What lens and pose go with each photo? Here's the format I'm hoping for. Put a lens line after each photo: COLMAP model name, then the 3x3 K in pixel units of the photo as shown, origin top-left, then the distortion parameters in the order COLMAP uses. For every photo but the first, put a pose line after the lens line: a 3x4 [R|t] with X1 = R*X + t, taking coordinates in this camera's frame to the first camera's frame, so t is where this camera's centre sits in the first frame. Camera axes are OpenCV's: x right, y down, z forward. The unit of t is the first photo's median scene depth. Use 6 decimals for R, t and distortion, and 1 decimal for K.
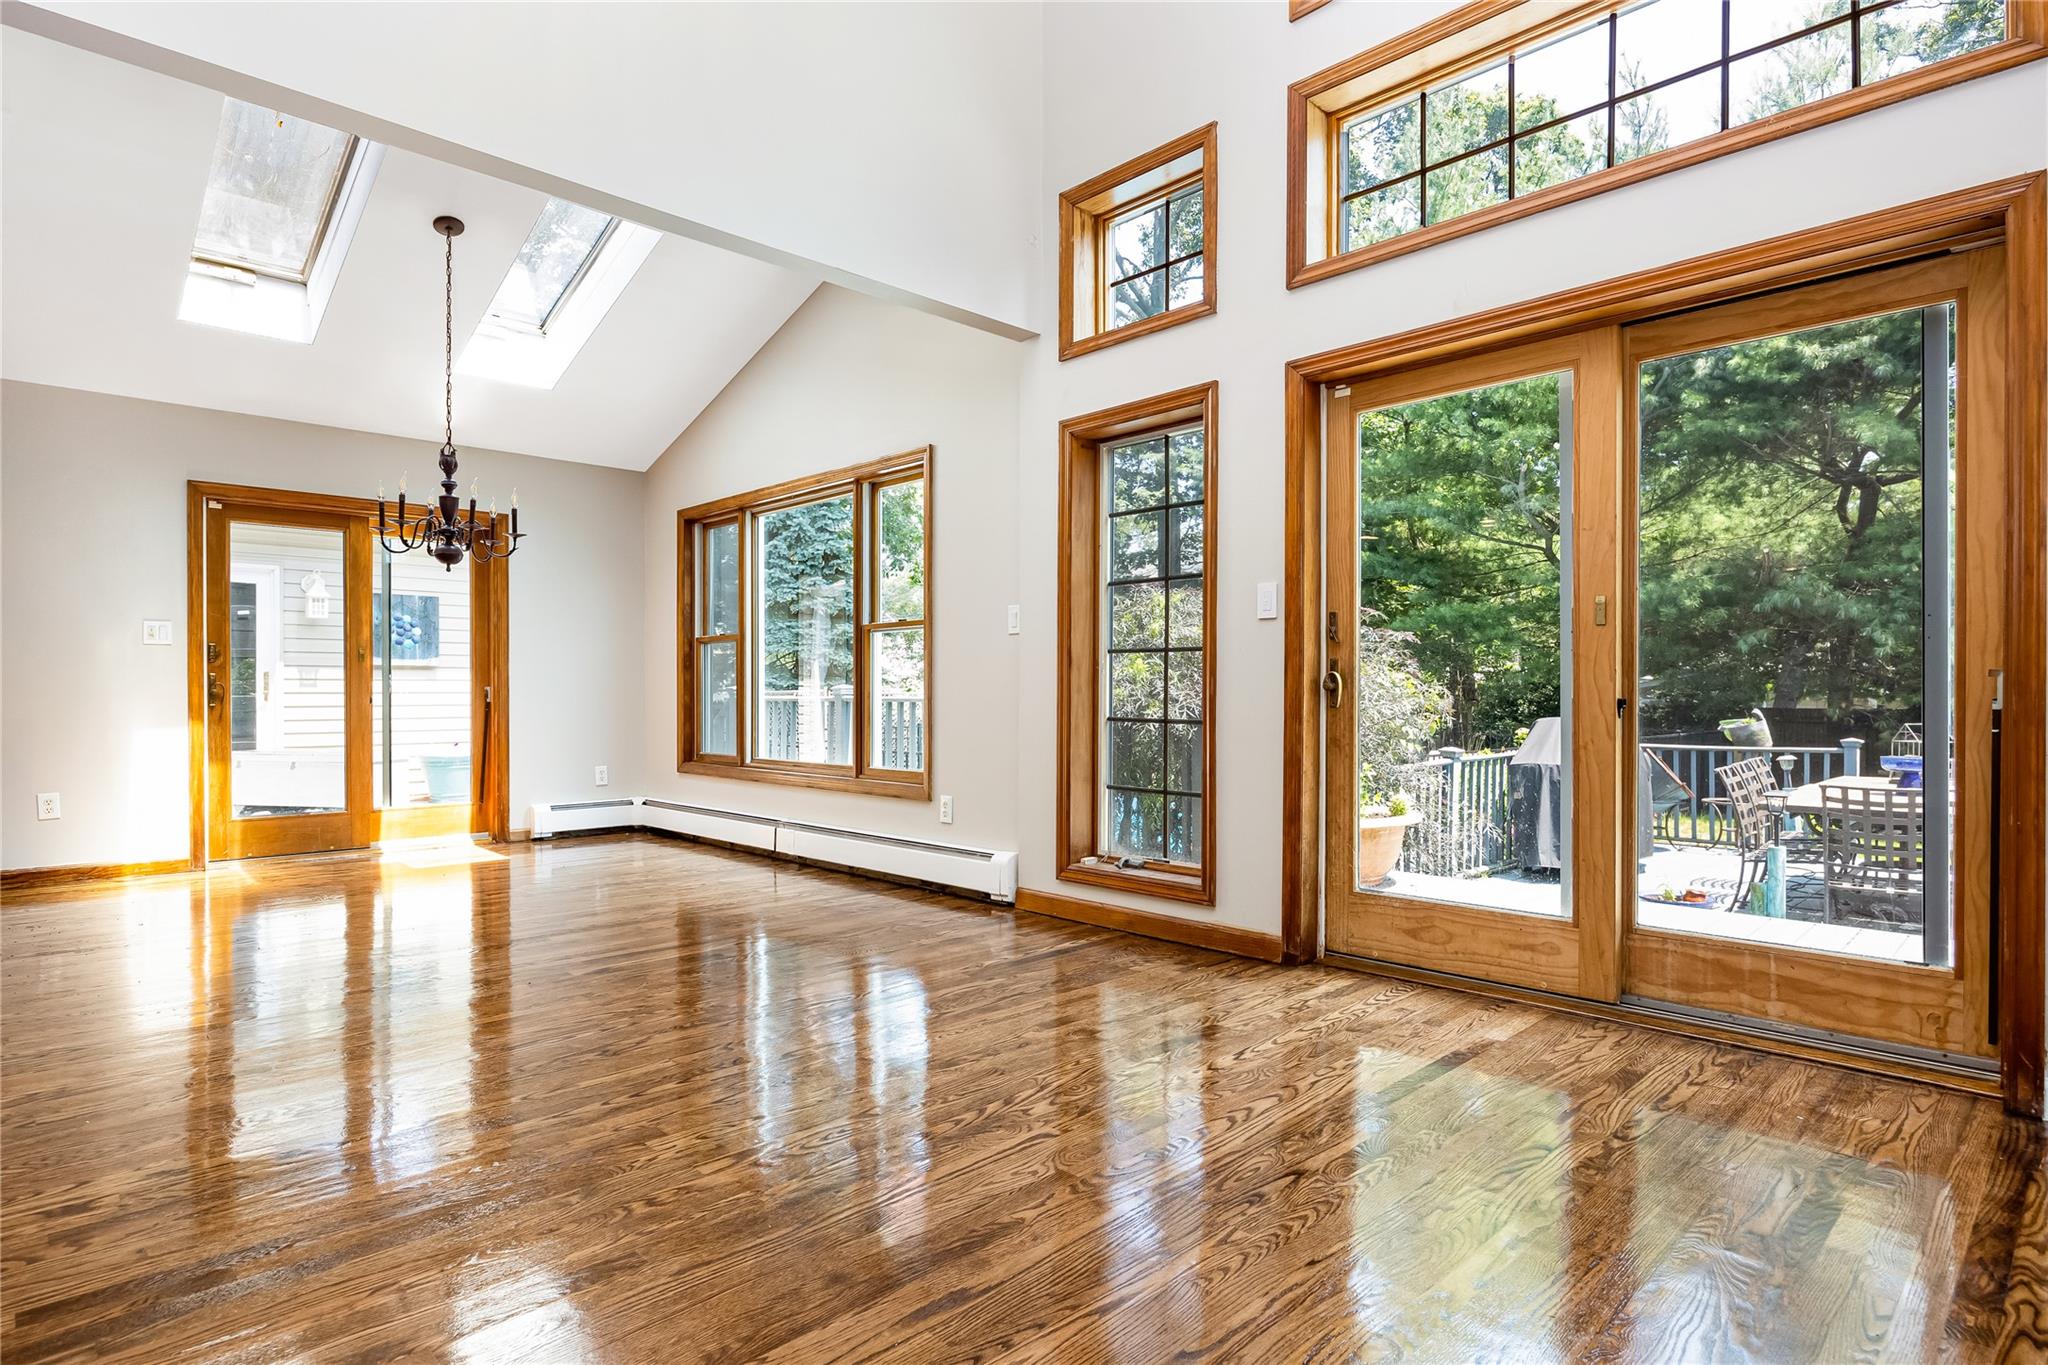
lens RADIAL K [[1074.4, 0, 1024.0], [0, 1074.4, 682.5], [0, 0, 1]] dist [0.001116, 0.001095]
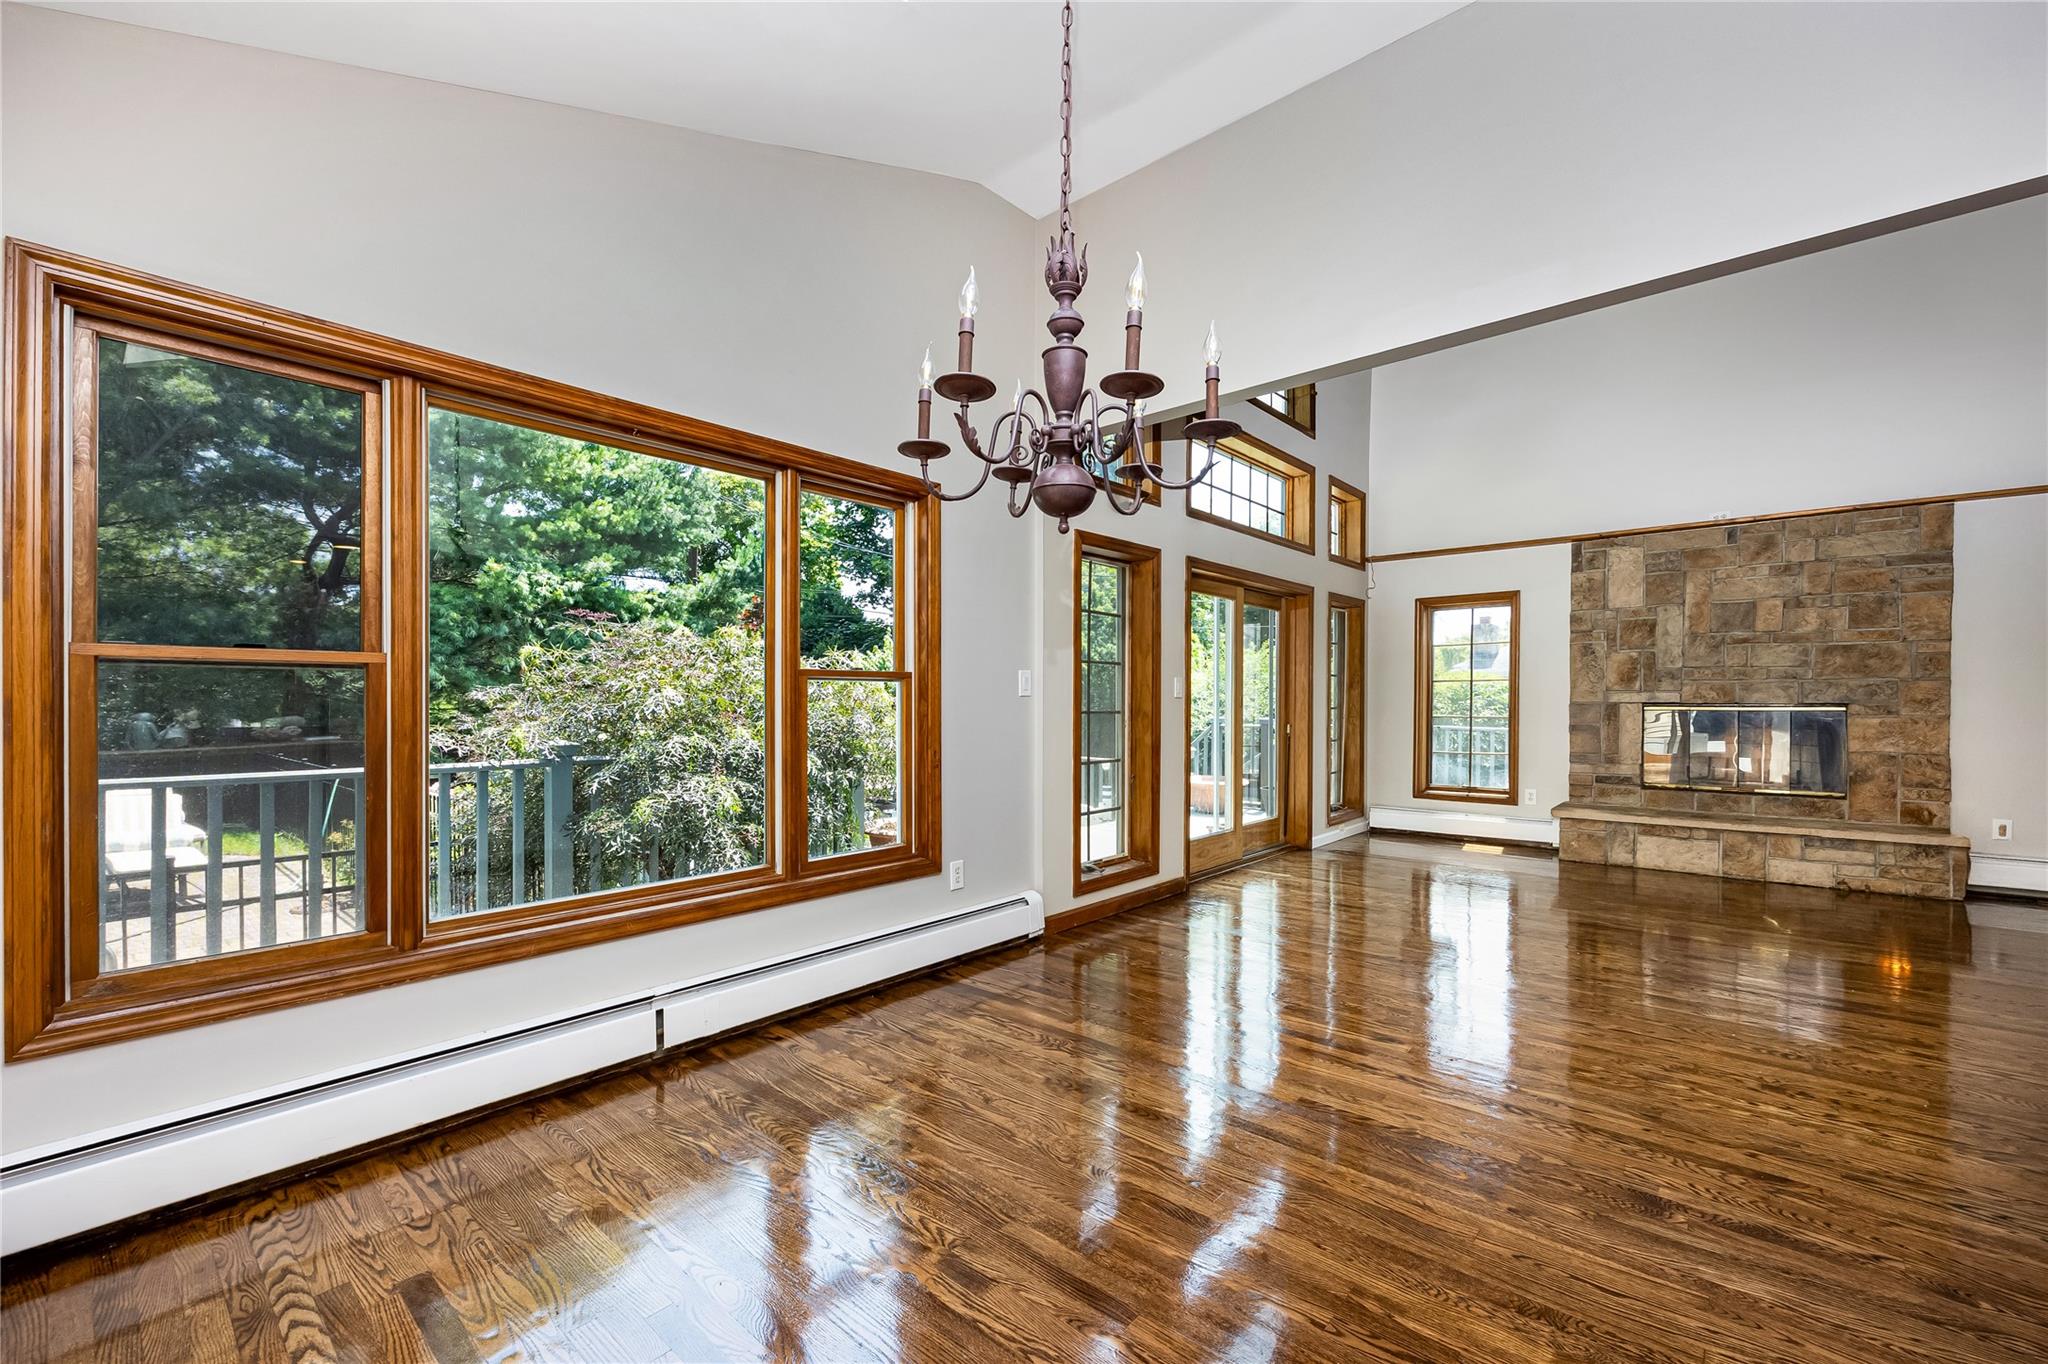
lens RADIAL K [[835.6, 0, 1025.6], [0, 835.6, 690.4], [0, 0, 1]] dist [-0.000303, -0.000004]
pose [[-0.055954, 0.014399, 0.998330, -0.943280], [-0.006791, 0.999867, -0.014801, -0.040170], [-0.998410, -0.007608, -0.055849, 1.132157]]
